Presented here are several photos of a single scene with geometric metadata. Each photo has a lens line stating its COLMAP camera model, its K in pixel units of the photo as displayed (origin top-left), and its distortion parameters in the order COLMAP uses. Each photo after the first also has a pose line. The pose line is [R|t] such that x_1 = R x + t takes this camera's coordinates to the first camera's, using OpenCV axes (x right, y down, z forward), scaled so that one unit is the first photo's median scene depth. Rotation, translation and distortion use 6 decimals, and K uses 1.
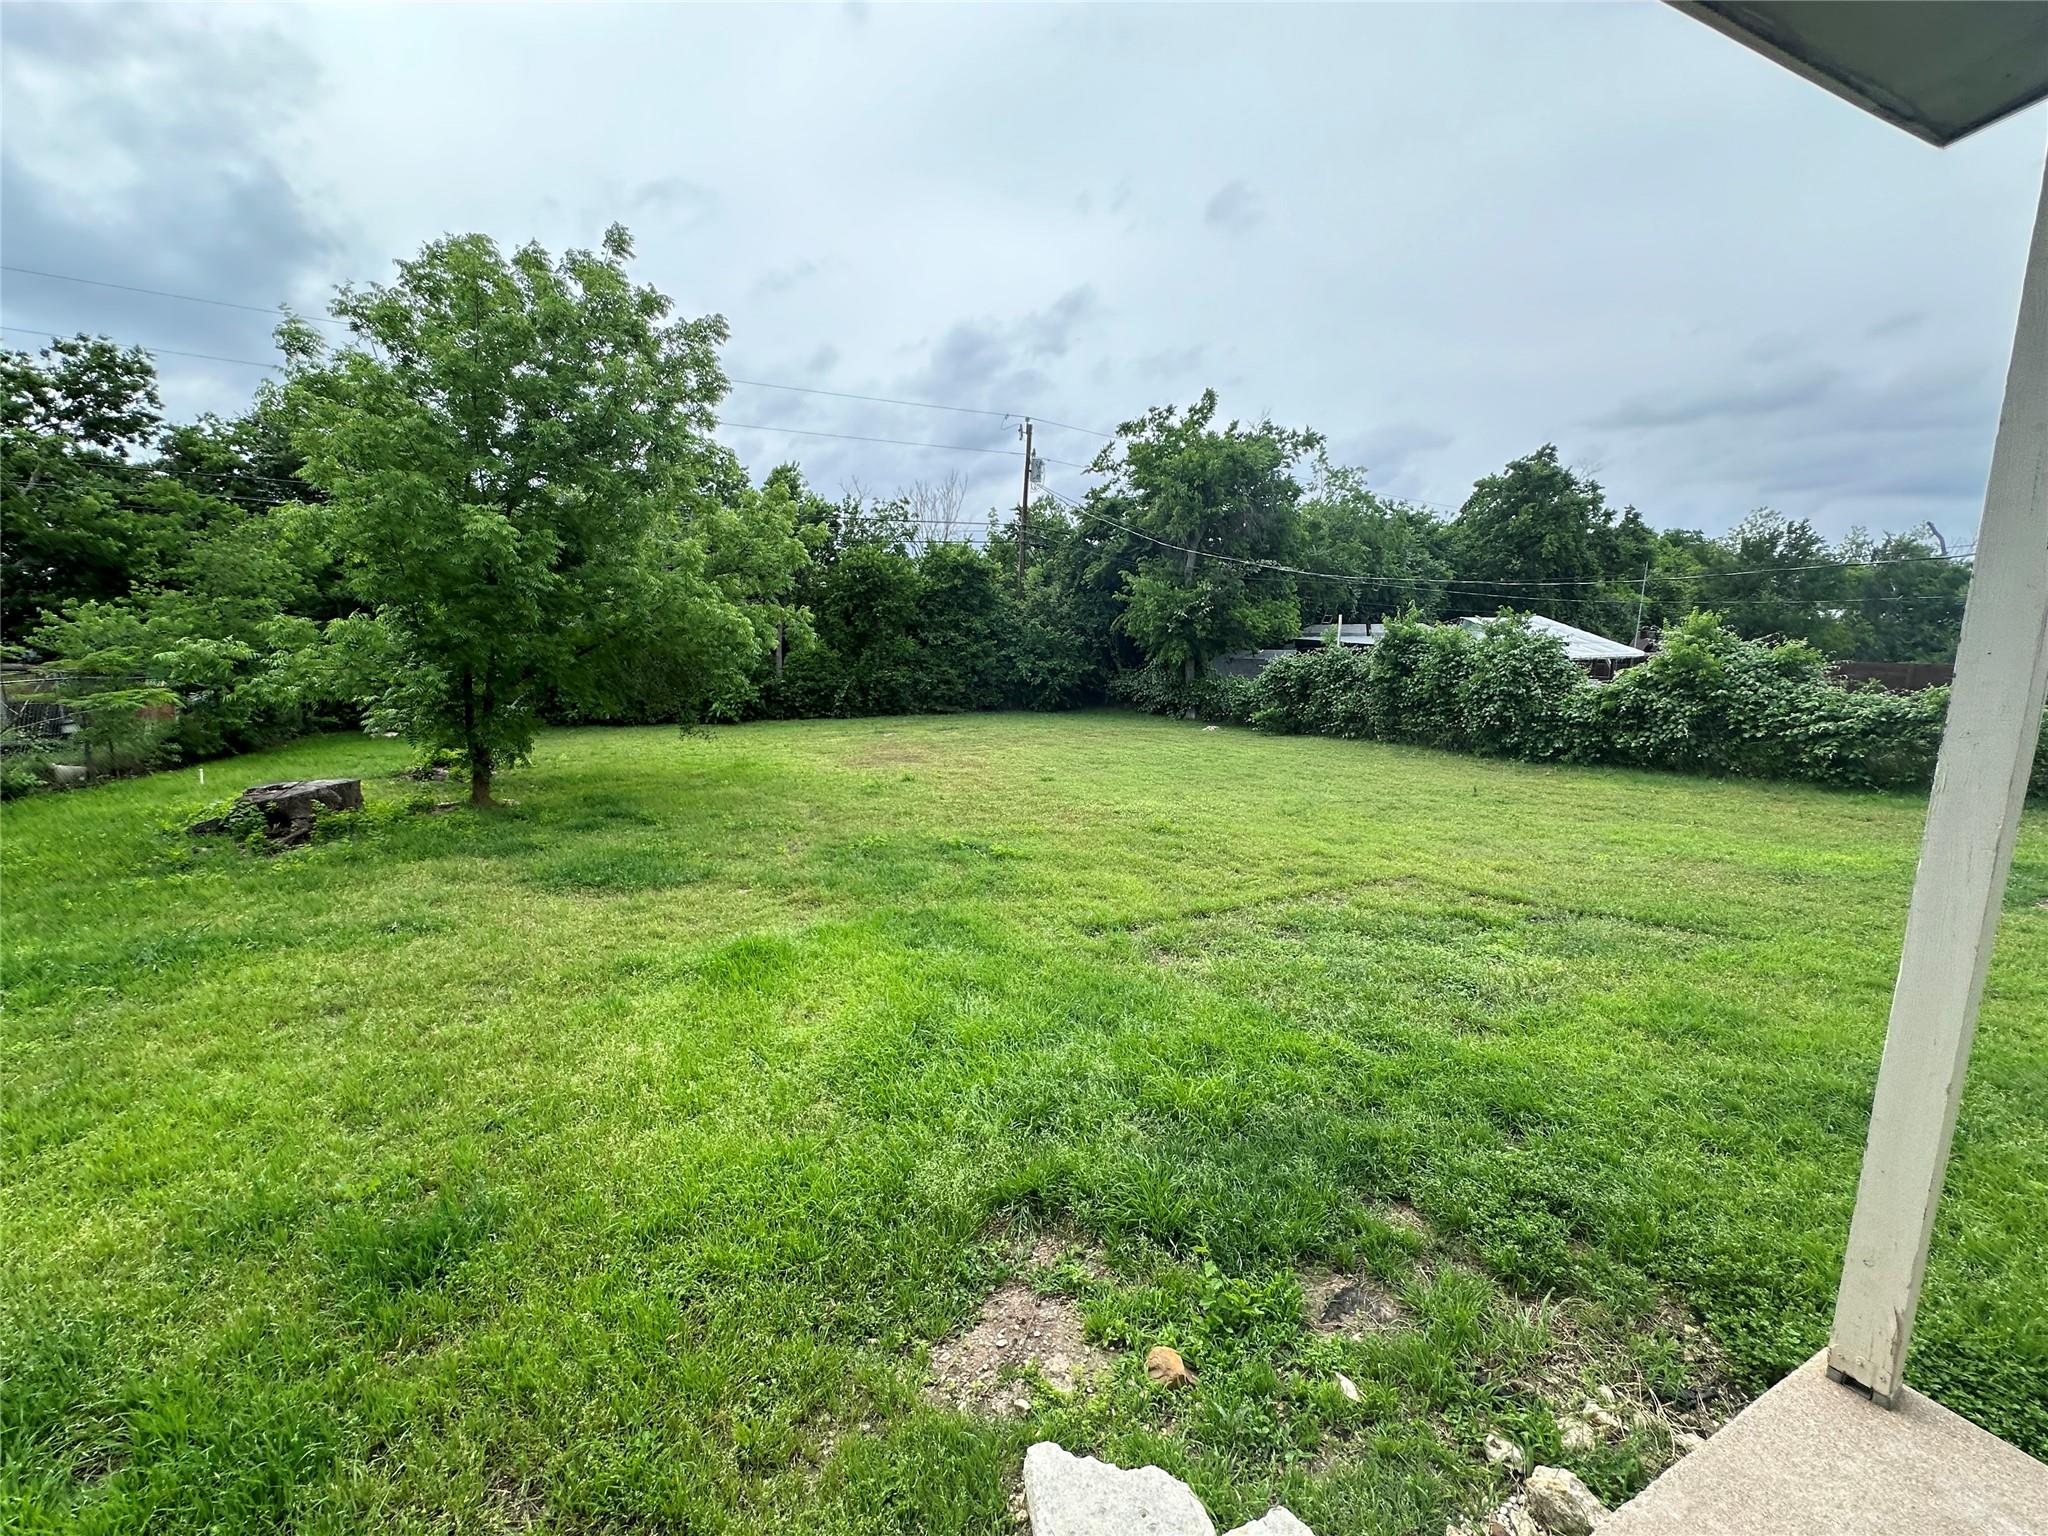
lens RADIAL K [[820.5, 0, 1024.8], [0, 820.5, 767.7], [0, 0, 1]] dist [-0.003161, 0.000694]
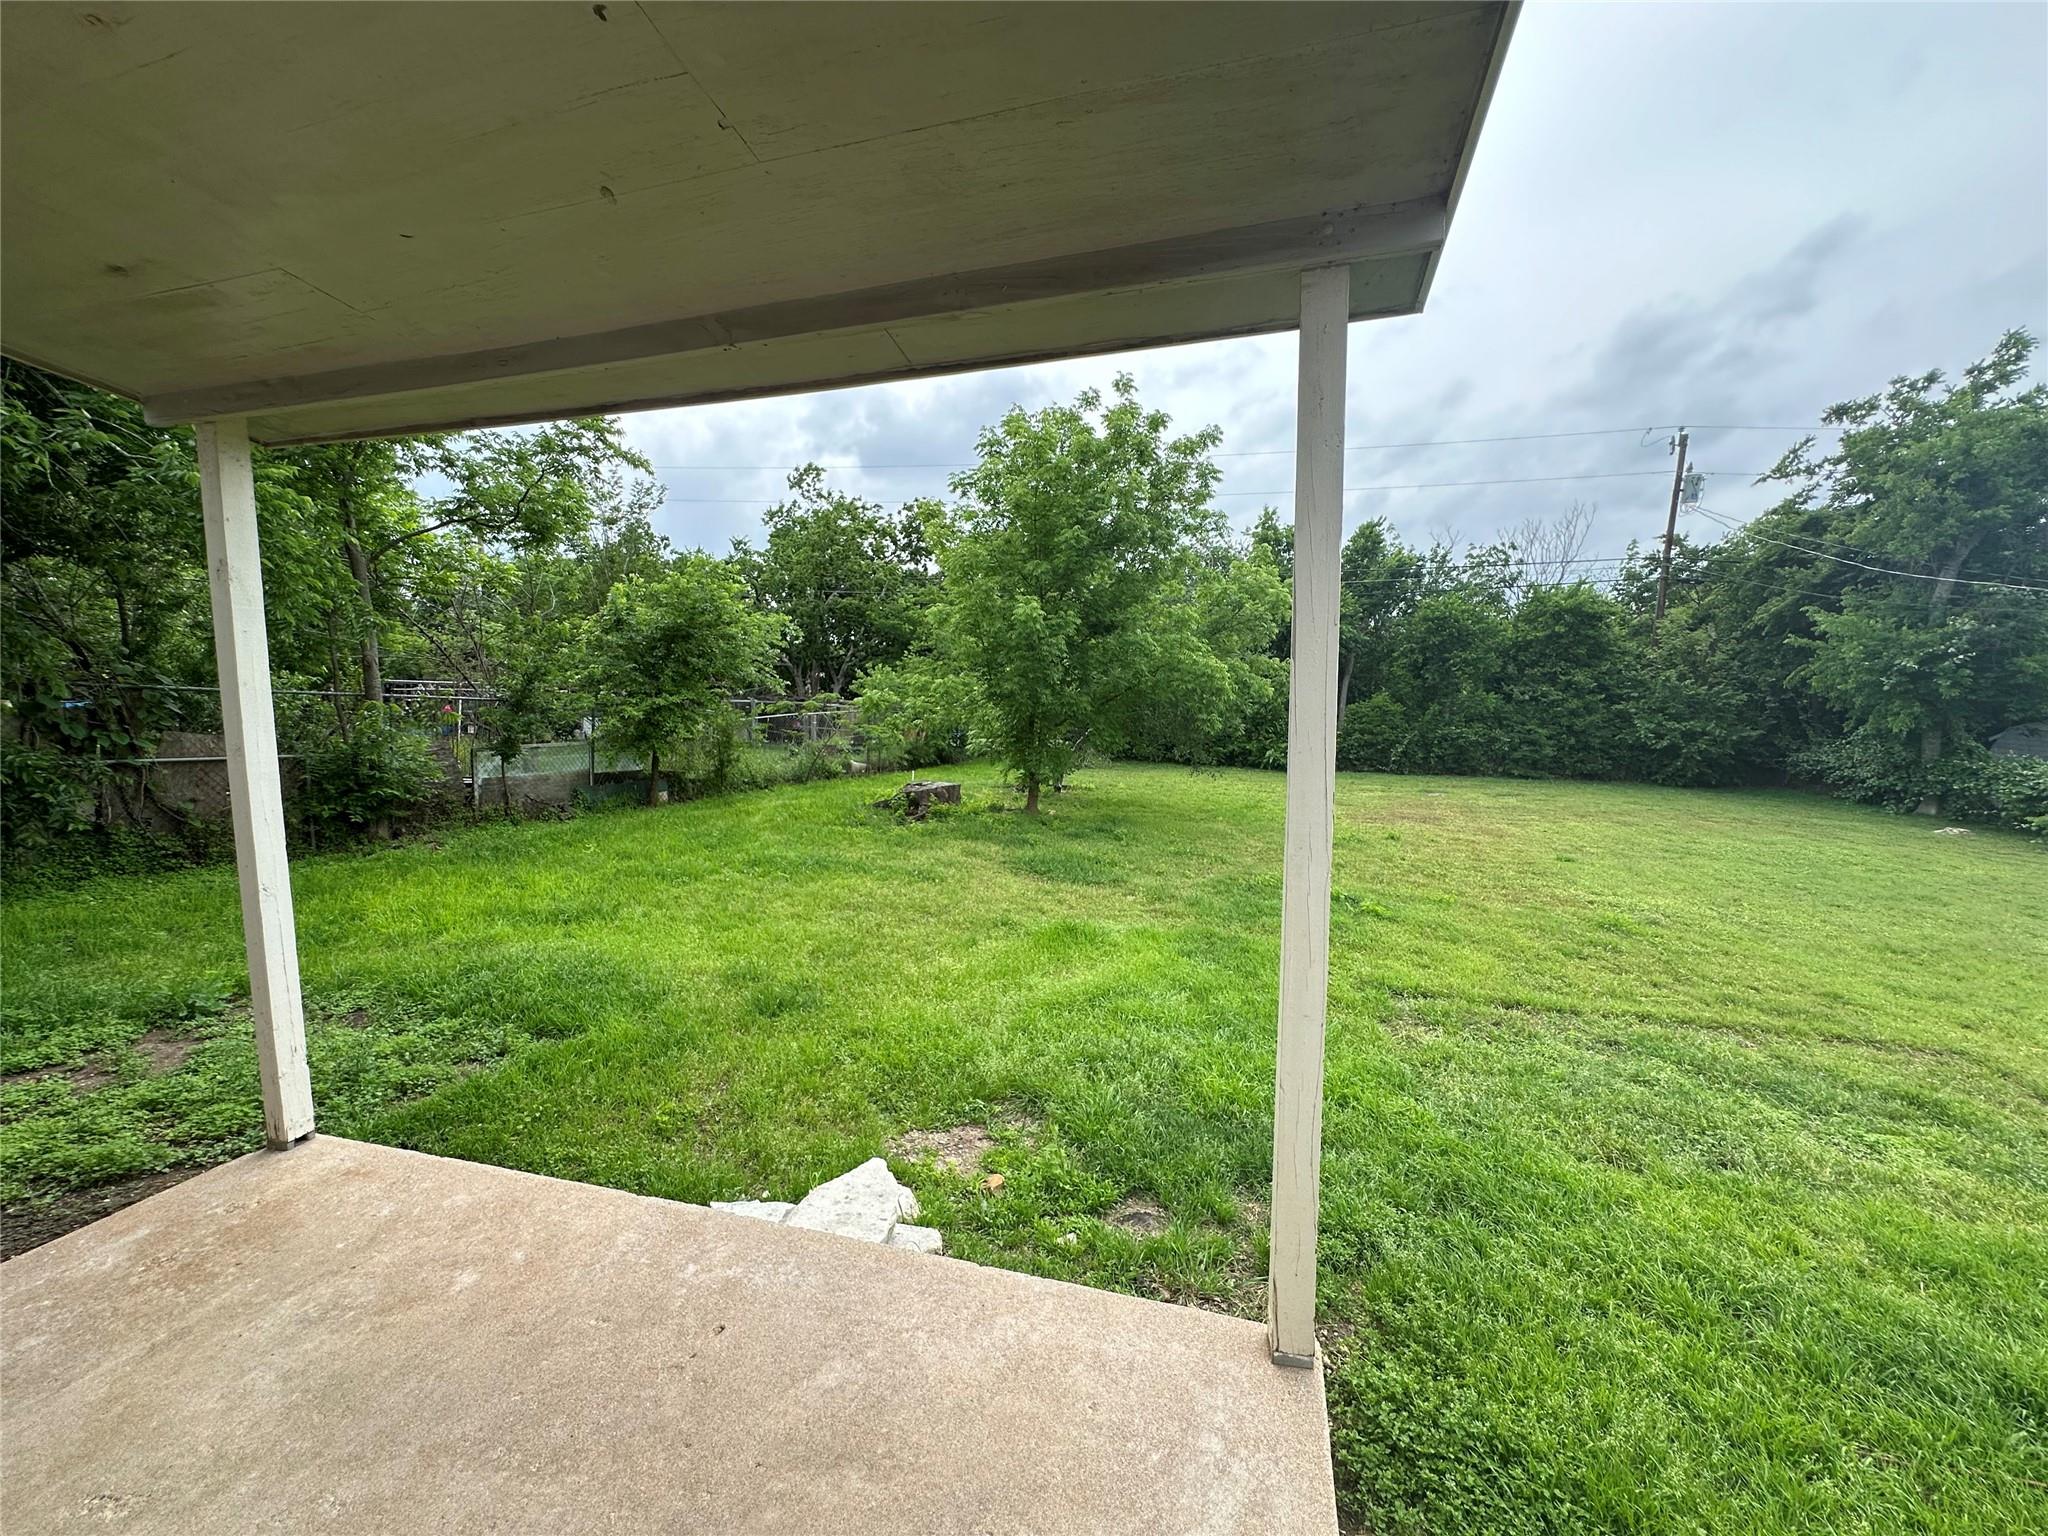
lens RADIAL K [[820.5, 0, 1023.1], [0, 820.5, 762.7], [0, 0, 1]] dist [-0.003161, 0.000694]
pose [[0.745162, 0.070058, -0.663194, 0.147954], [-0.113953, 0.993217, -0.023116, -0.001415], [0.657076, 0.092798, 0.748091, -0.021502]]
